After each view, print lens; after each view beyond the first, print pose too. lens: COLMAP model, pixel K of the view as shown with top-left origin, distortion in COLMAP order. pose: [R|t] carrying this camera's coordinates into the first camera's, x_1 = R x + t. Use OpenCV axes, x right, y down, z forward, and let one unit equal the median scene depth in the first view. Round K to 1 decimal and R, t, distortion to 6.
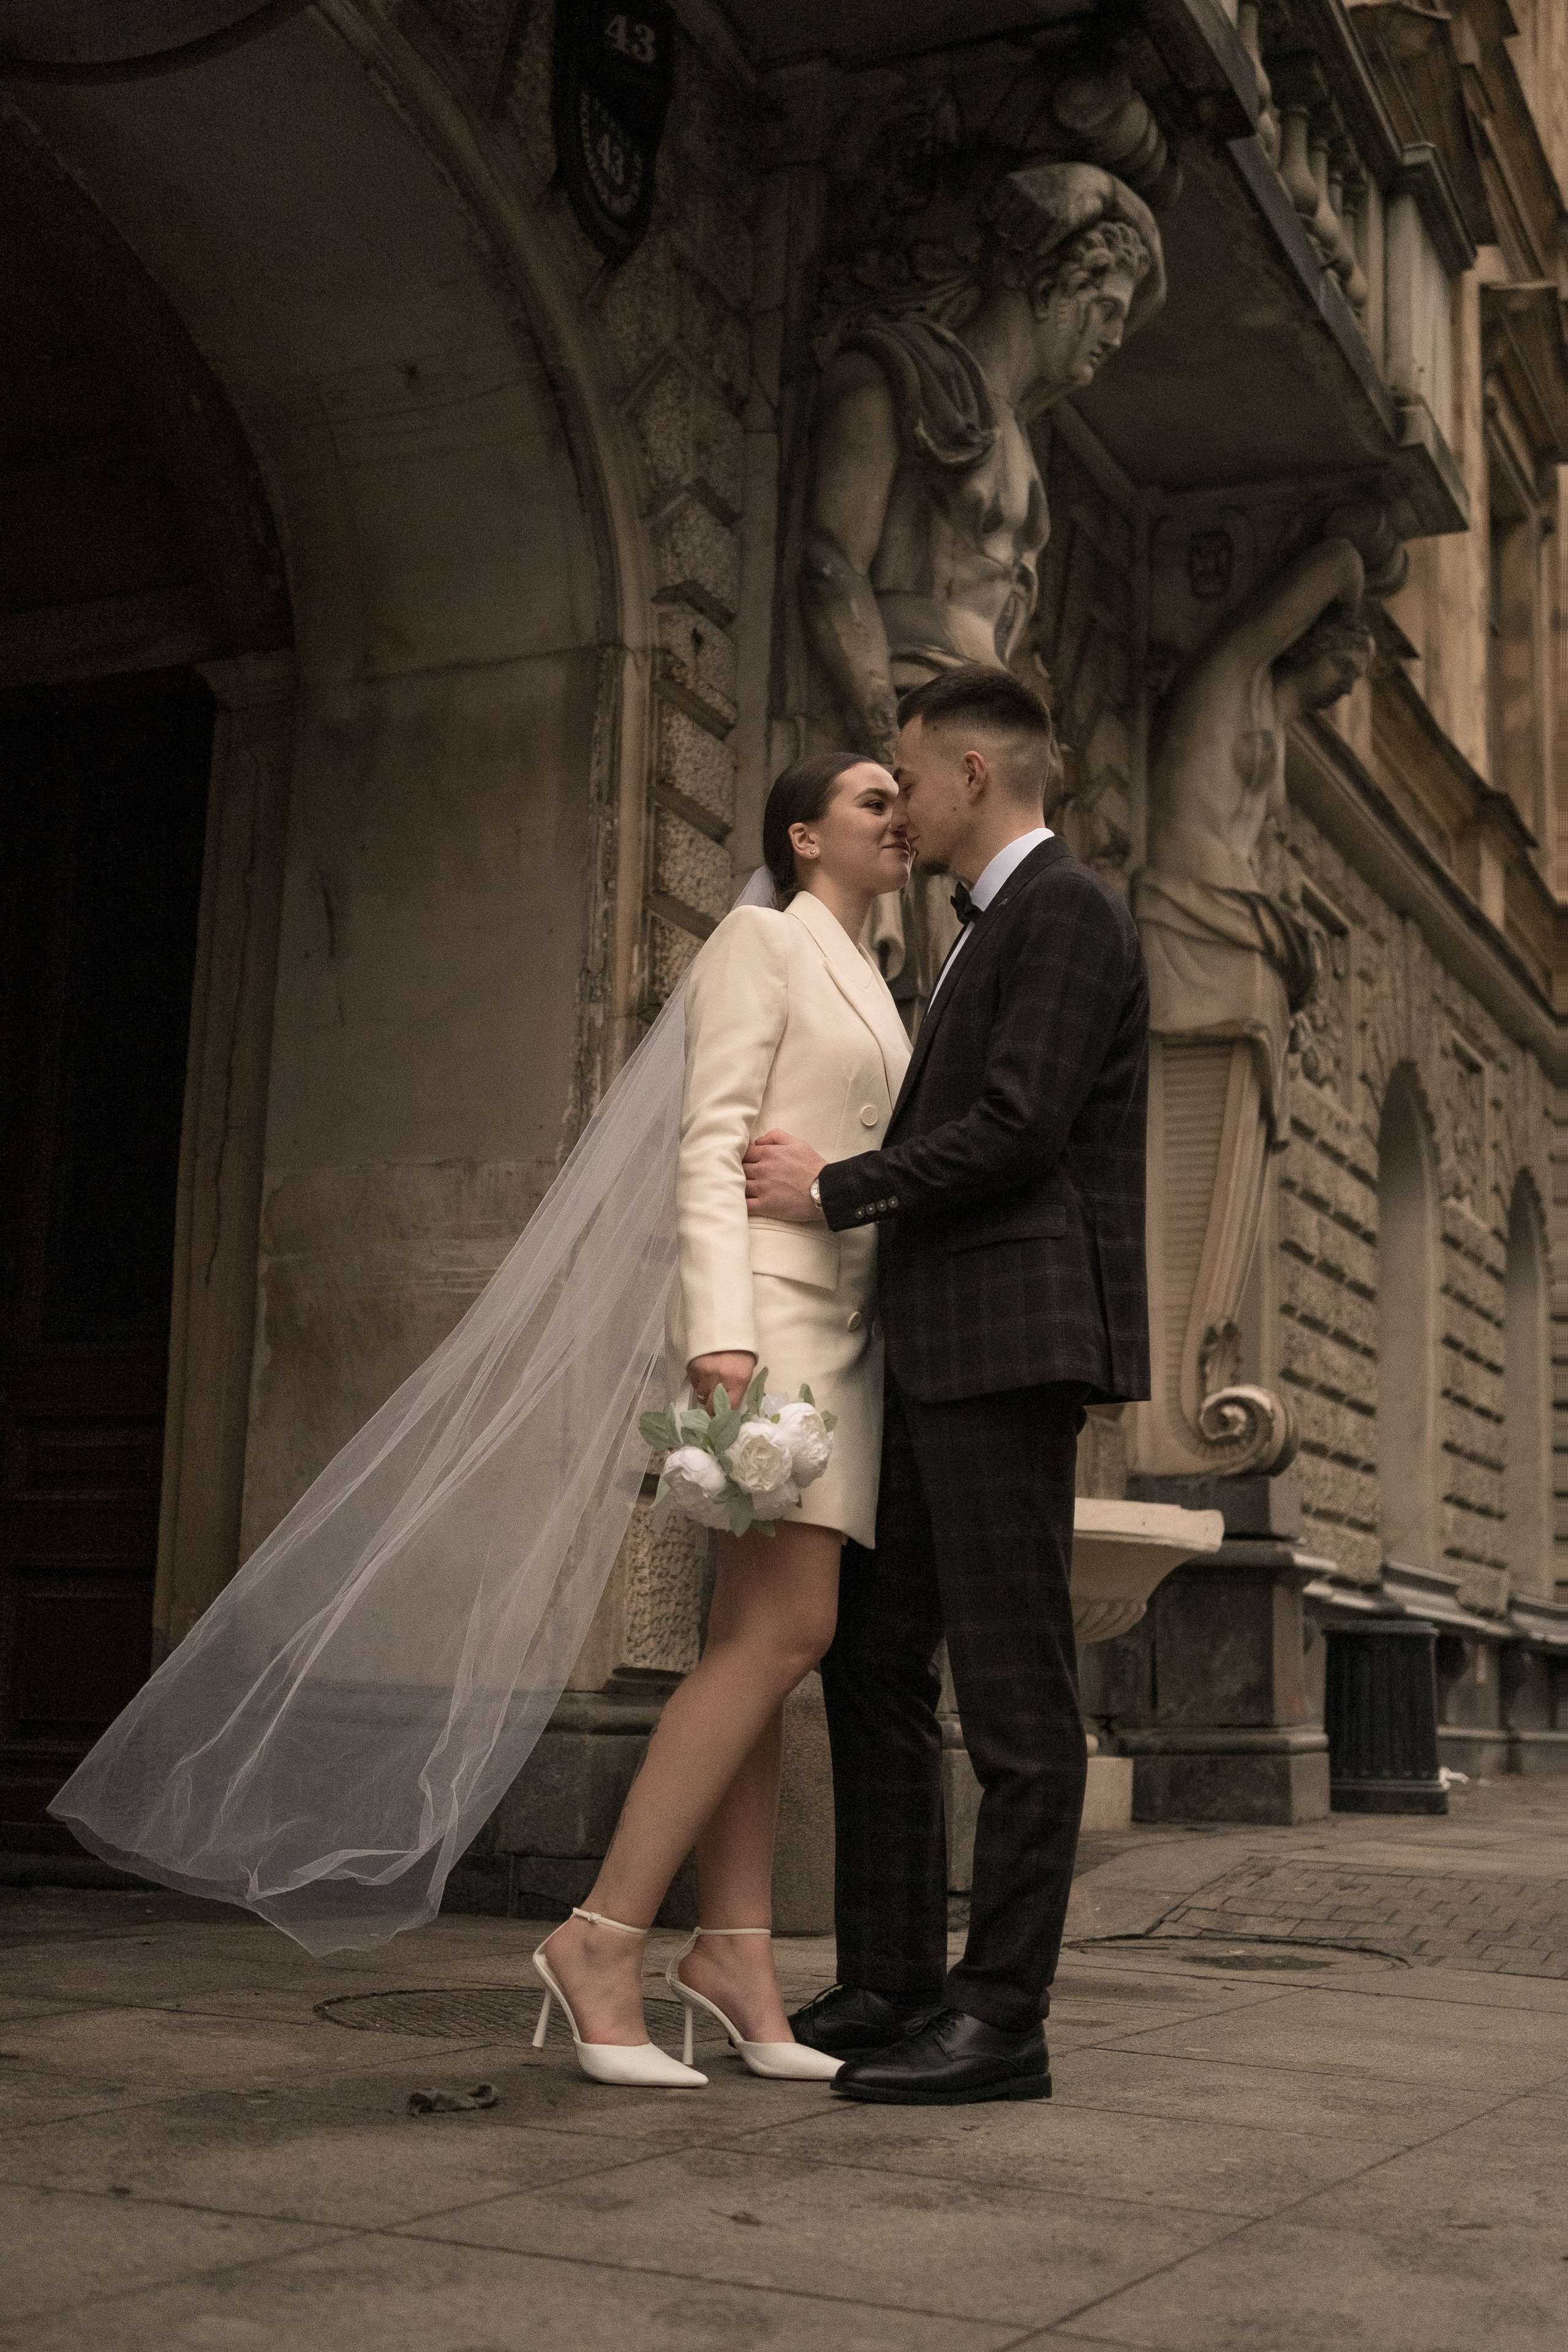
lens RADIAL K [[2639.4, 0, 784.0], [0, 2639.4, 1176.0], [0, 0, 1]] dist [0.023349, 0.020193]
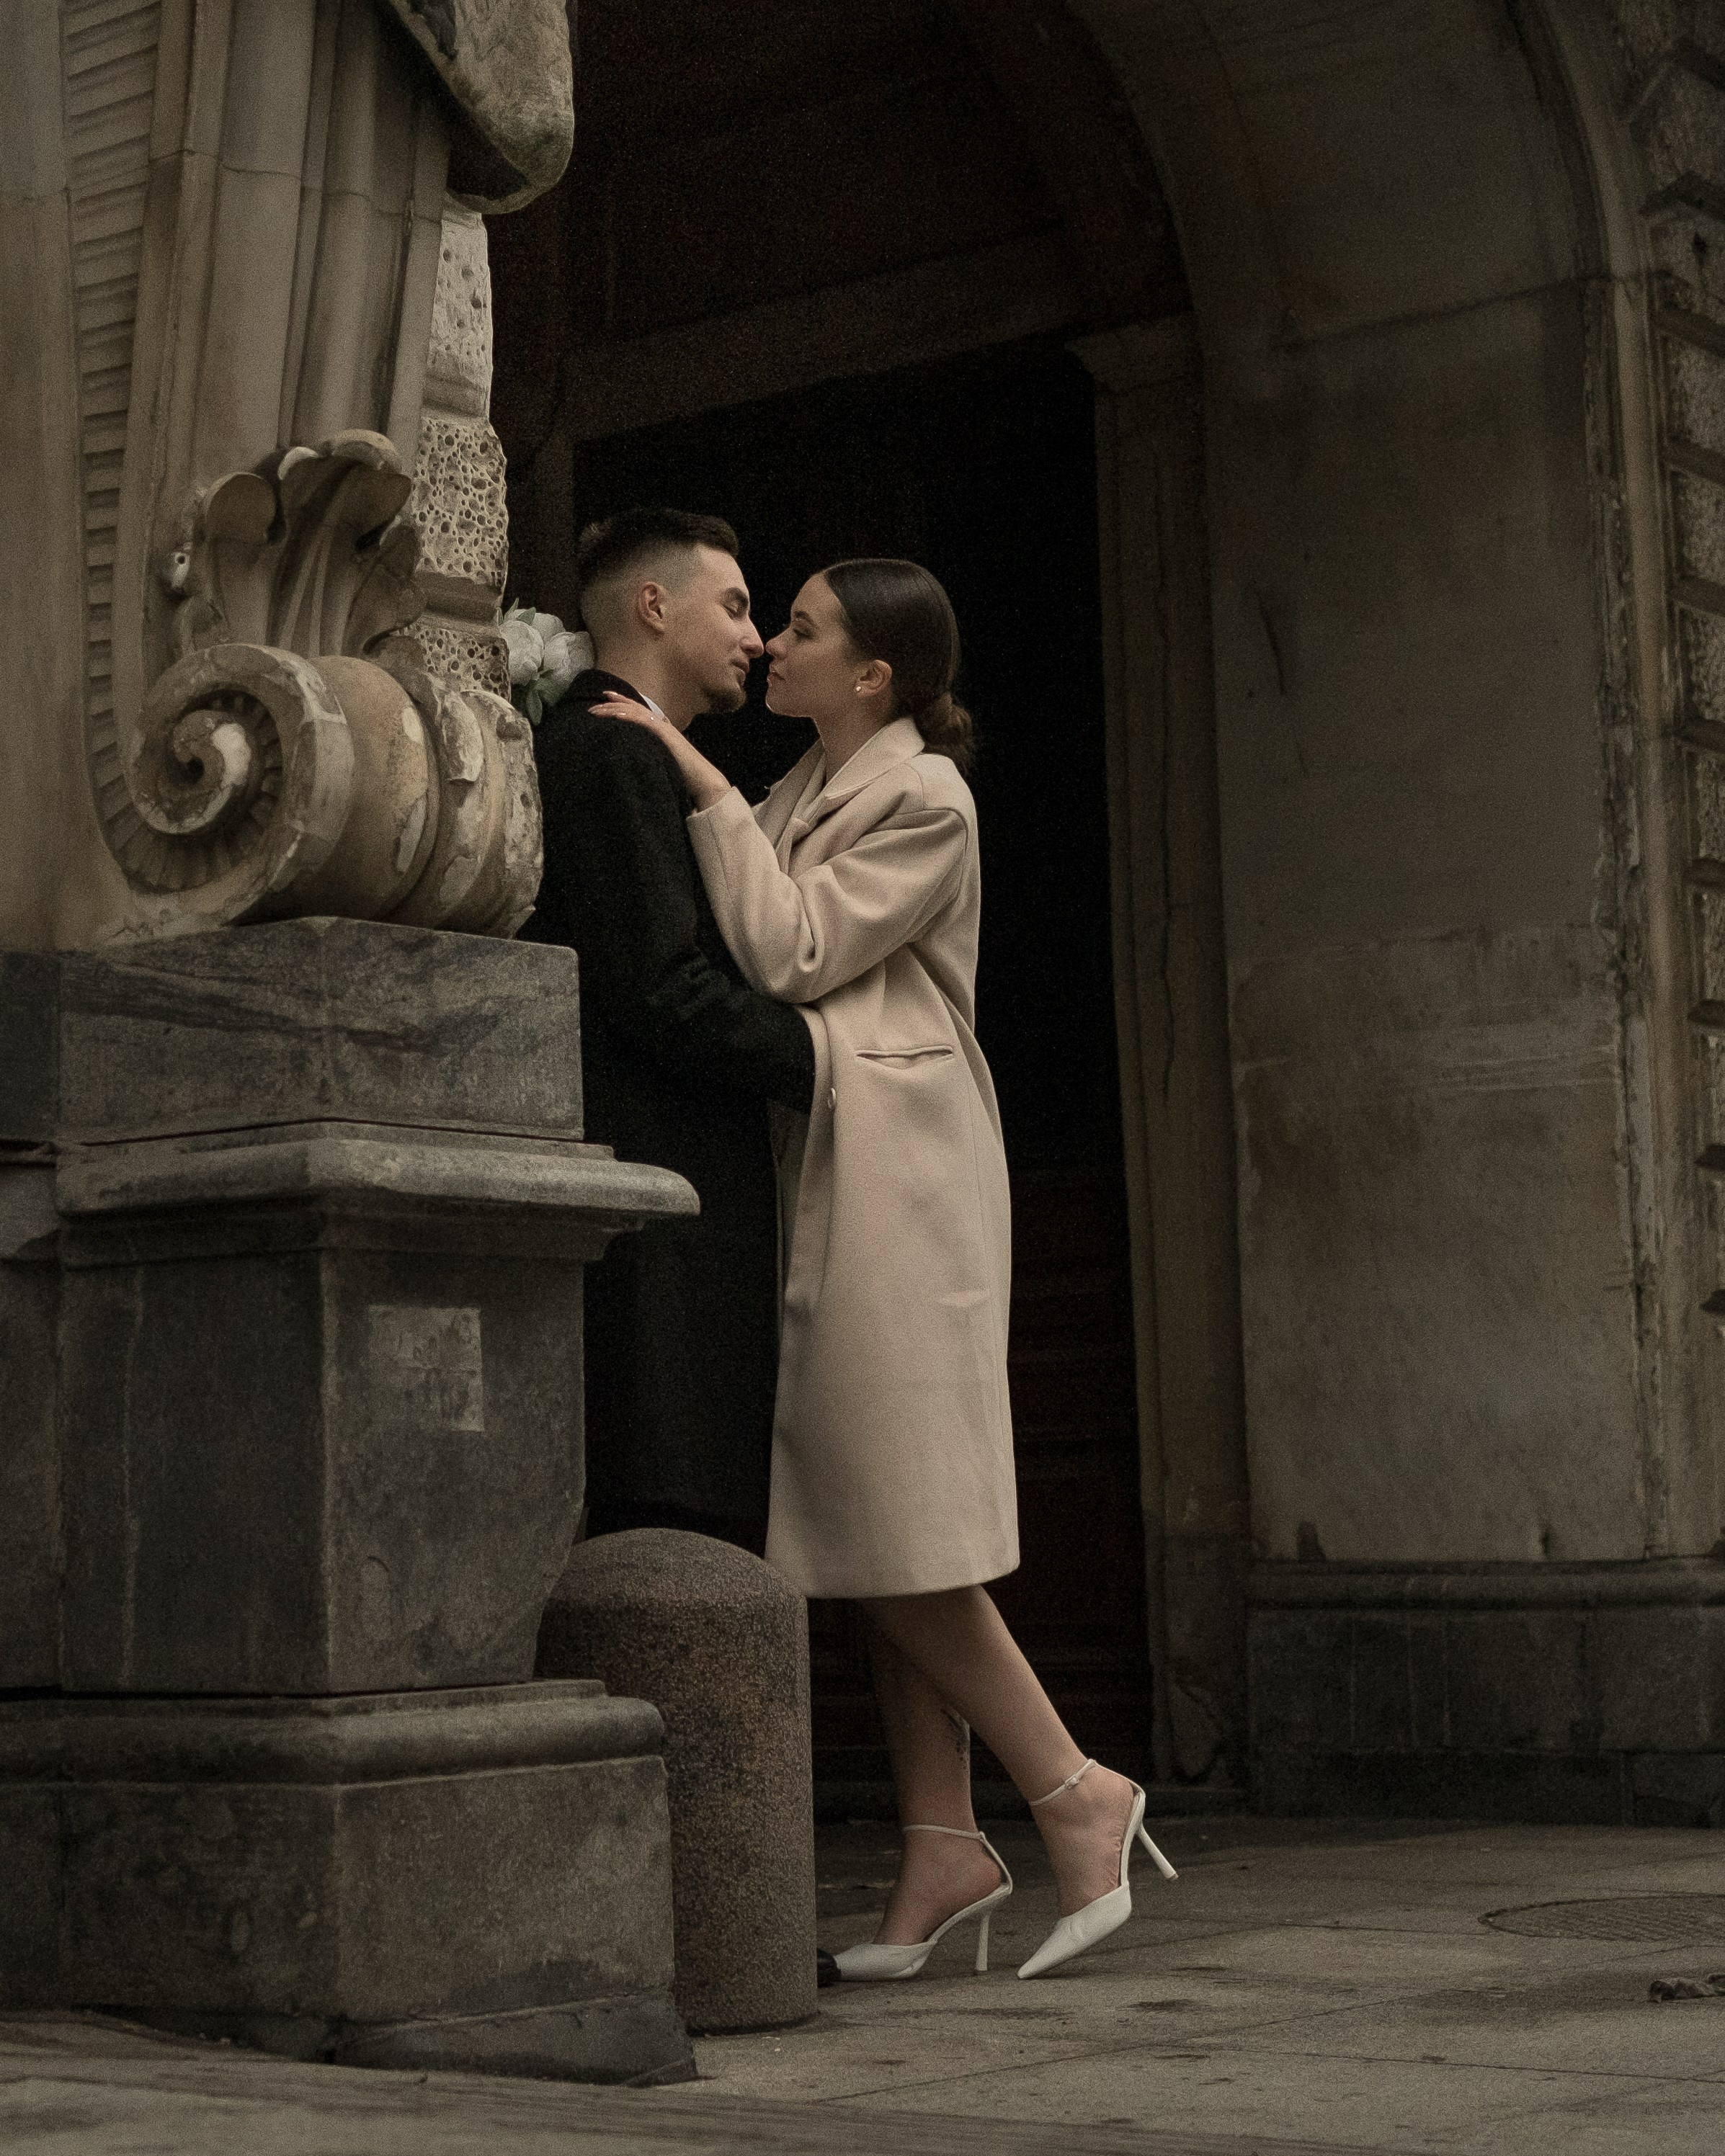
lens RADIAL K [[3954.4, 0, 862.5], [0, 3954.4, 1078.0], [0, 0, 1]] dist [-0.039371, 0.309191]
pose [[0.968626, -0.091549, -0.231045, -0.025912], [0.109195, 0.991909, 0.064754, -0.060922], [0.223247, -0.087951, 0.970786, -0.242190]]
